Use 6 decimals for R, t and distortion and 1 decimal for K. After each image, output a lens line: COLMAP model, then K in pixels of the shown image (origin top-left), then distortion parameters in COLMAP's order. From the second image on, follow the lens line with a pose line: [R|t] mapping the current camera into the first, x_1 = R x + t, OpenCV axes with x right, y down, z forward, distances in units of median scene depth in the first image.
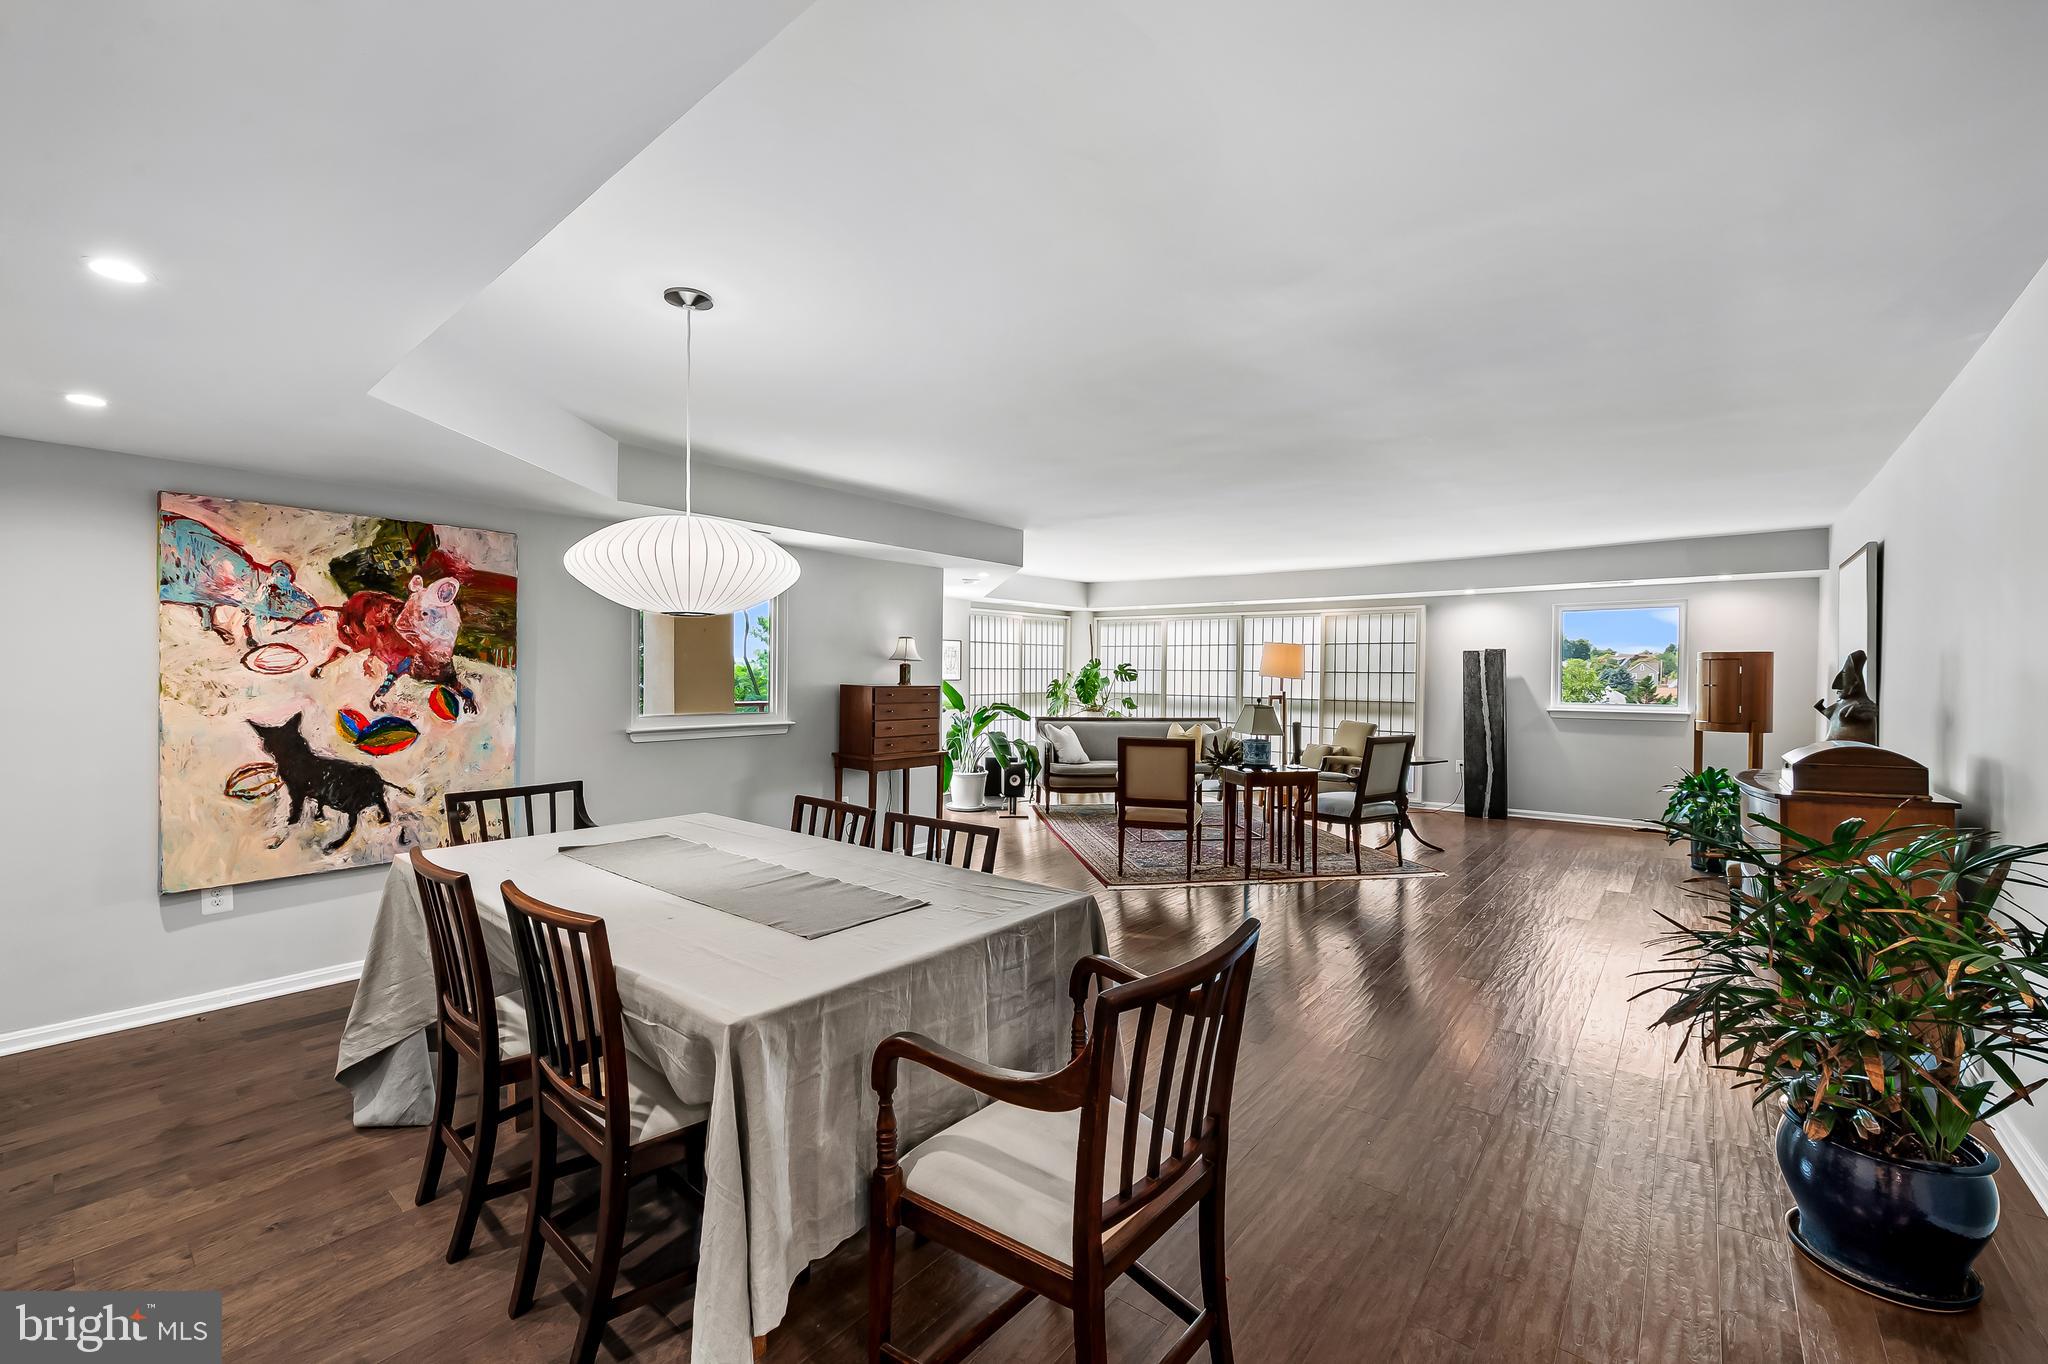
lens RADIAL K [[834.9, 0, 1023.6], [0, 834.9, 681.0], [0, 0, 1]] dist [-0.009256, -0.001456]
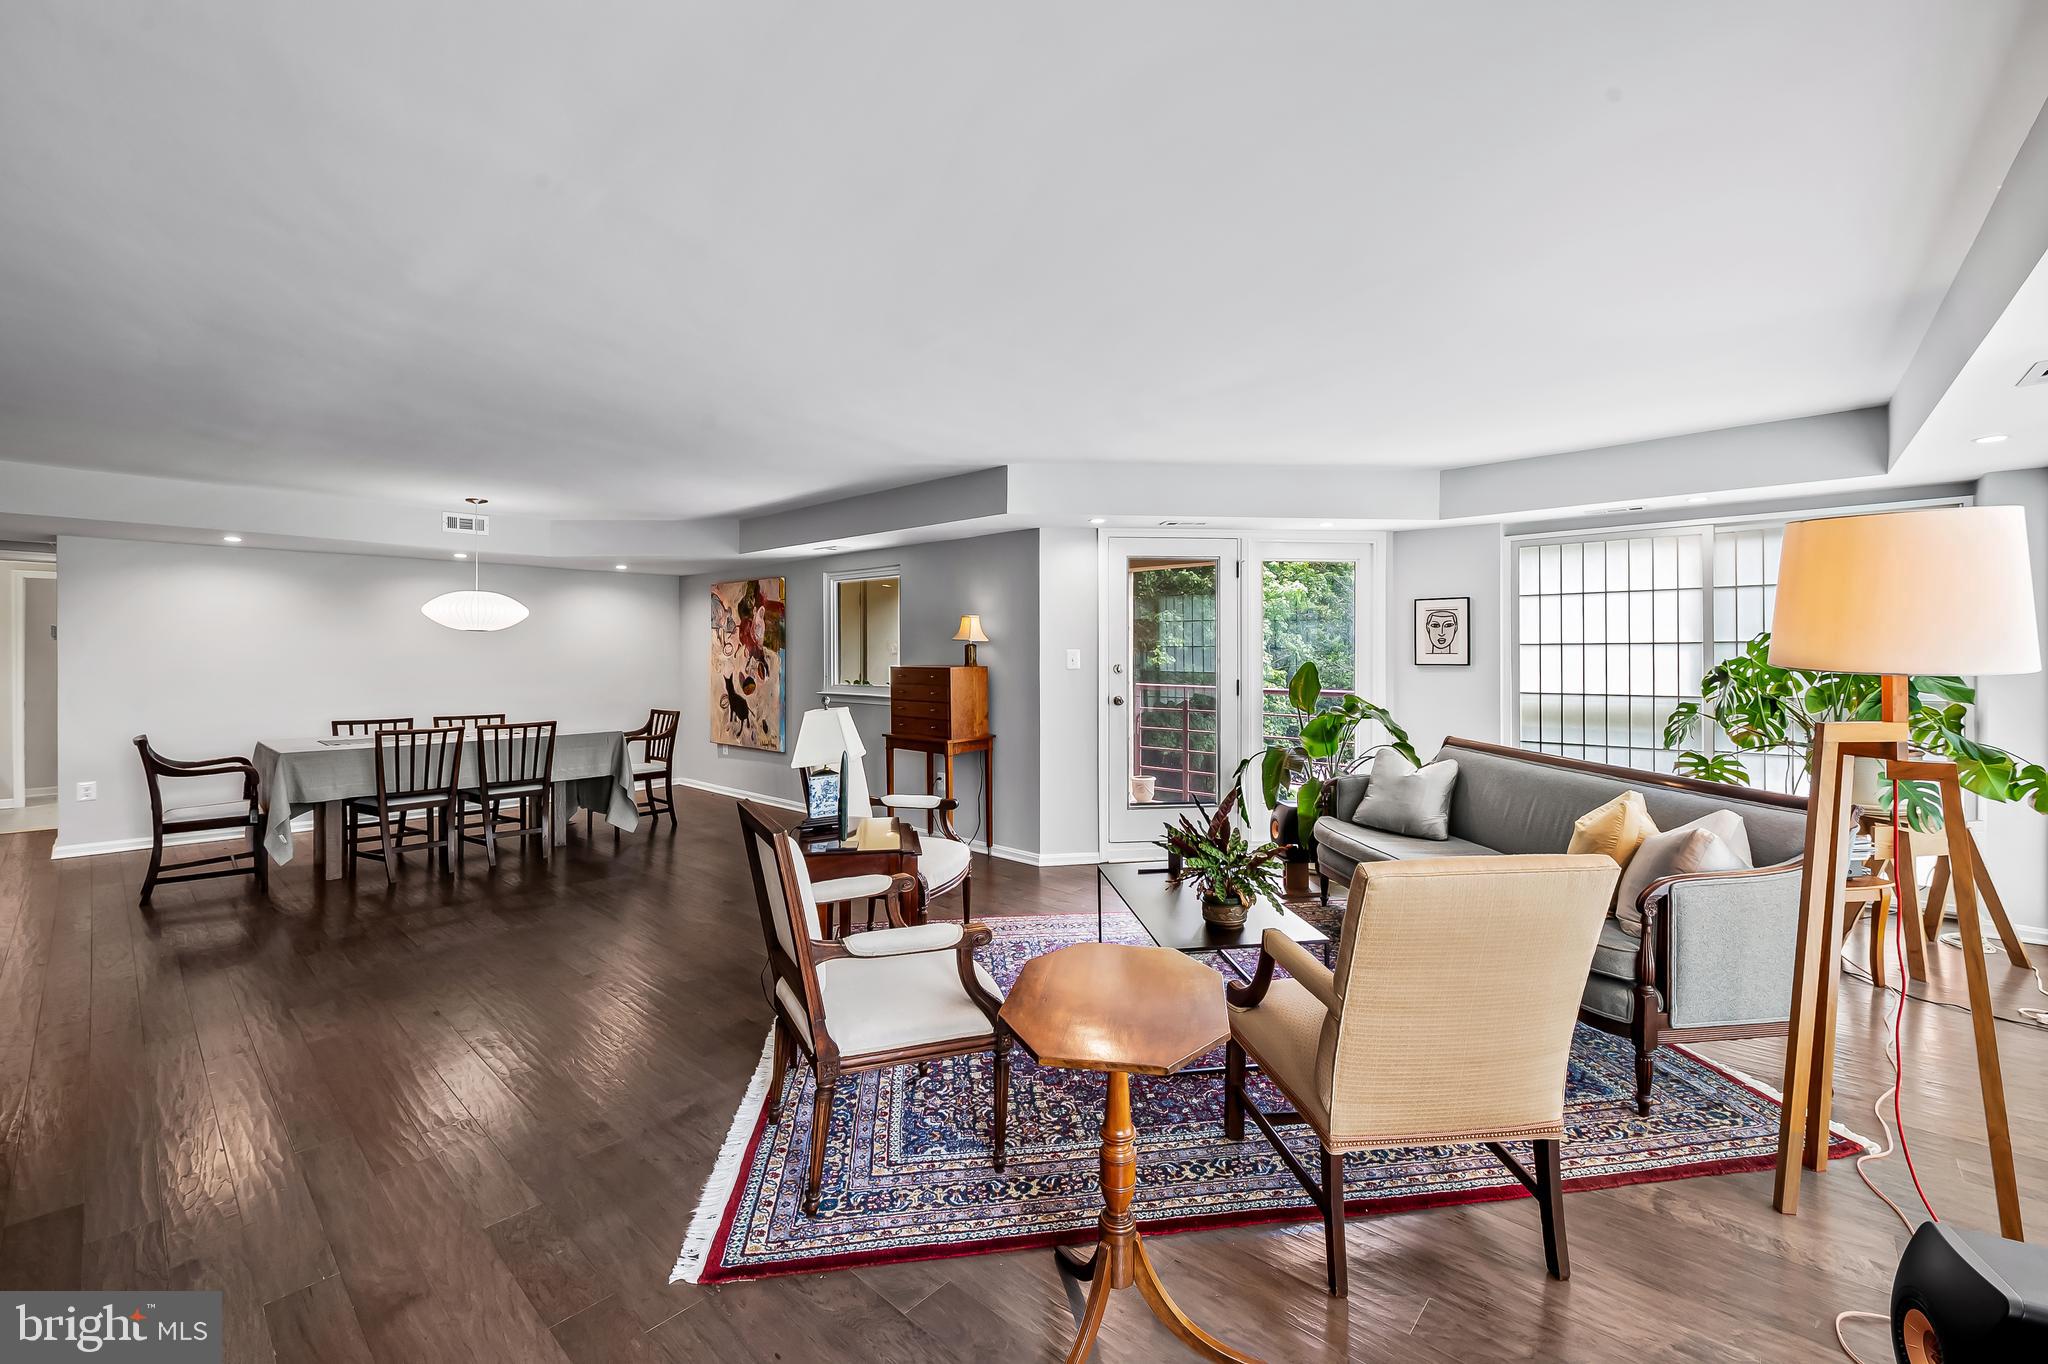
lens RADIAL K [[834.9, 0, 1024.8], [0, 834.9, 670.9], [0, 0, 1]] dist [-0.009256, -0.001456]
pose [[-0.024690, -0.000352, -0.999695, 1.301537], [-0.011346, 0.999936, -0.000071, 0.021674], [0.999631, 0.011341, -0.024692, 1.745929]]
